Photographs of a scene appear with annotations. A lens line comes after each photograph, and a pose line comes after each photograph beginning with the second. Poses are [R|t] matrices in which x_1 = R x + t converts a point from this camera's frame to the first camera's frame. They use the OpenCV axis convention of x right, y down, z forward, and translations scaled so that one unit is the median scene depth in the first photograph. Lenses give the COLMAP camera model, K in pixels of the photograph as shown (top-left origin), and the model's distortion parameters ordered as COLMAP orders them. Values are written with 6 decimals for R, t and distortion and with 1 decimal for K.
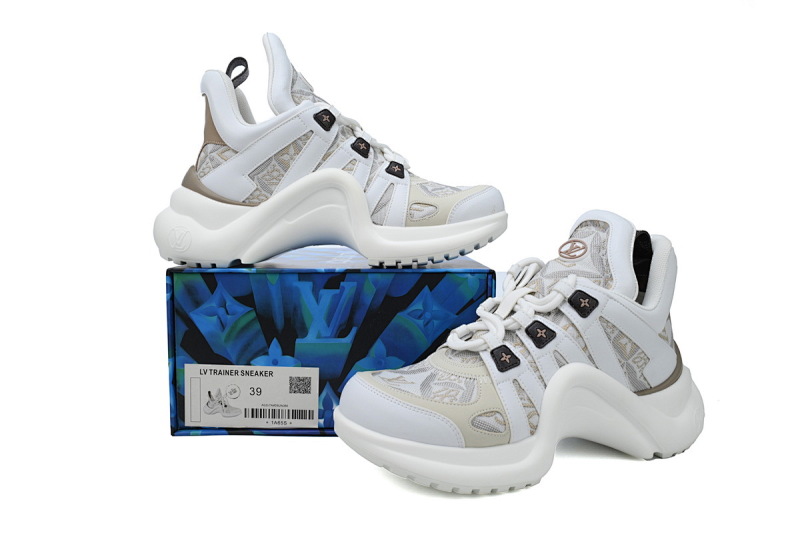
lens RADIAL K [[644.4, 0, 400.0], [0, 644.4, 266.5], [0, 0, 1]] dist [0.076414, 0.000773]
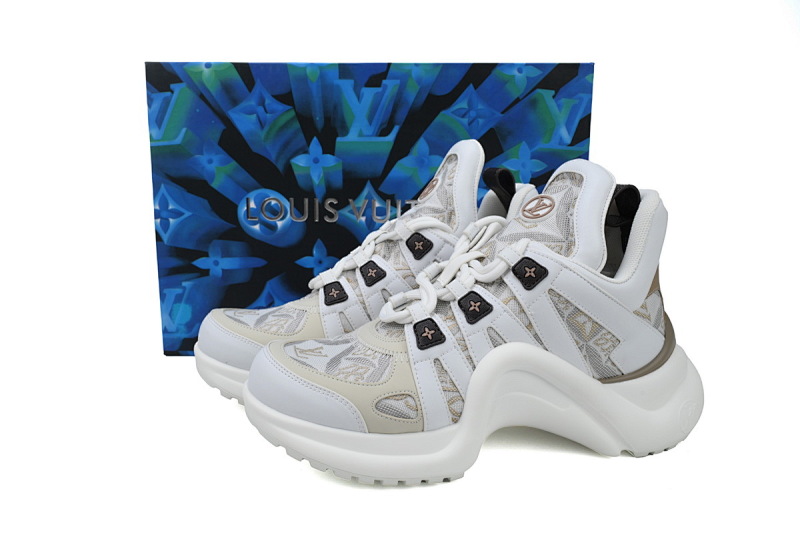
lens RADIAL K [[644.4, 0, 400.0], [0, 644.4, 266.5], [0, 0, 1]] dist [0.076414, 0.000773]
pose [[0.981606, 0.031624, -0.188280, 0.277103], [-0.016478, 0.996540, 0.081470, -0.016851], [0.190205, -0.076869, 0.978730, 0.152227]]
